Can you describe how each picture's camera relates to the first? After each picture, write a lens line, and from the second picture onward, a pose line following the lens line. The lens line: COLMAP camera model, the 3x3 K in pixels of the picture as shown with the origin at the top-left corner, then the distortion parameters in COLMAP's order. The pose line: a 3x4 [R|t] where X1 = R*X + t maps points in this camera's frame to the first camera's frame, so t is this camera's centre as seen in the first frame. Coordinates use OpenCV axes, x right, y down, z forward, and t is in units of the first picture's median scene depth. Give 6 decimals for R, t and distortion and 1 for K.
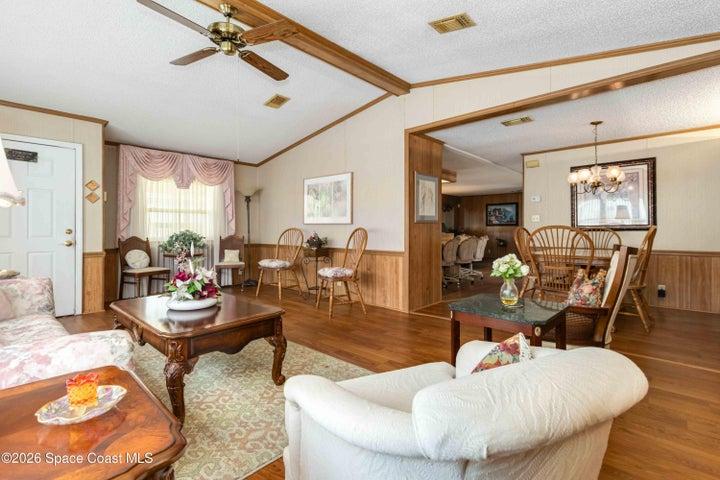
lens RADIAL K [[332.2, 0, 359.9], [0, 332.2, 231.2], [0, 0, 1]] dist [0.000672, 0.000008]
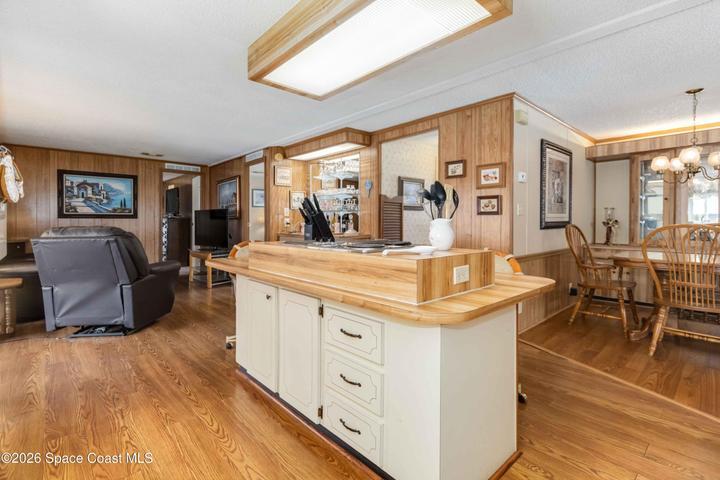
lens RADIAL K [[343.5, 0, 360.7], [0, 343.5, 223.7], [0, 0, 1]] dist [0.001025, -0.000305]
pose [[0.087730, -0.000169, 0.996144, -0.120239], [0.004467, 0.999990, -0.000223, -0.012489], [-0.996134, 0.004469, 0.087729, 1.218127]]
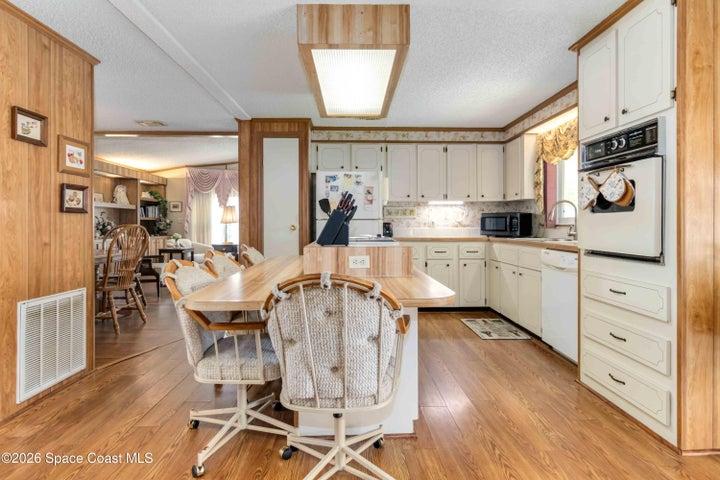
lens RADIAL K [[399.5, 0, 364.9], [0, 399.5, 223.1], [0, 0, 1]] dist [-0.003011, -0.000439]
pose [[-0.708470, 0.005947, -0.705716, 0.616923], [0.001912, 0.999977, 0.006508, -0.017345], [0.705739, 0.003262, -0.708465, 1.652145]]
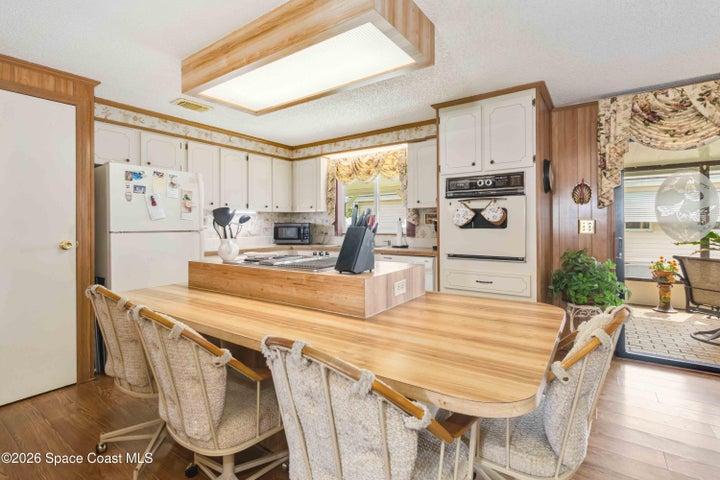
lens RADIAL K [[339.0, 0, 360.9], [0, 339.0, 223.7], [0, 0, 1]] dist [-0.000101, -0.000256]
pose [[0.137017, 0.000332, -0.990569, 0.630694], [-0.001991, 0.999998, 0.000060, -0.032550], [0.990567, 0.001964, 0.137018, 1.280220]]
